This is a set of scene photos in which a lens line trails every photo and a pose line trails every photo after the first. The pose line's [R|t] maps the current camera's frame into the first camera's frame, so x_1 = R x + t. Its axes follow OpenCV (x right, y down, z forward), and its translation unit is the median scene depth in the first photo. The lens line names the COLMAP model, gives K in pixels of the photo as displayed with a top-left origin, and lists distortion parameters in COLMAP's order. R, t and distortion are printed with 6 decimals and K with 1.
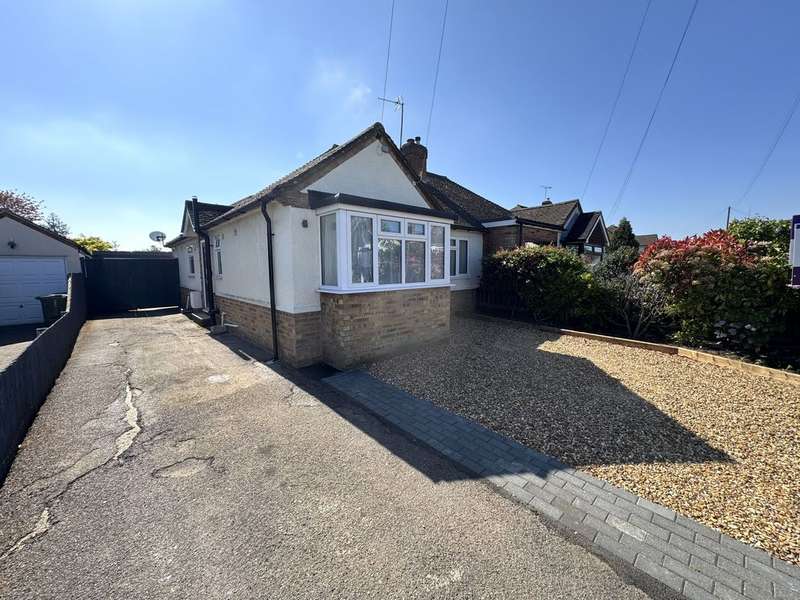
lens RADIAL K [[312.7, 0, 398.5], [0, 312.7, 298.2], [0, 0, 1]] dist [-0.000233, -0.000011]
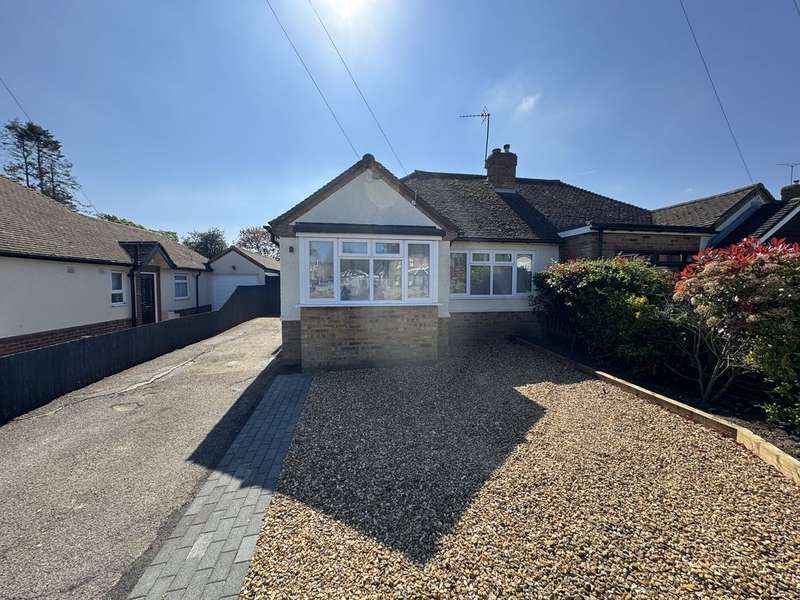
lens RADIAL K [[312.7, 0, 398.5], [0, 312.7, 298.2], [0, 0, 1]] dist [-0.000233, -0.000011]
pose [[0.850099, 0.034882, -0.525466, 0.672380], [-0.060752, 0.997638, -0.032058, -0.027494], [0.523107, 0.059175, 0.850210, 0.160982]]
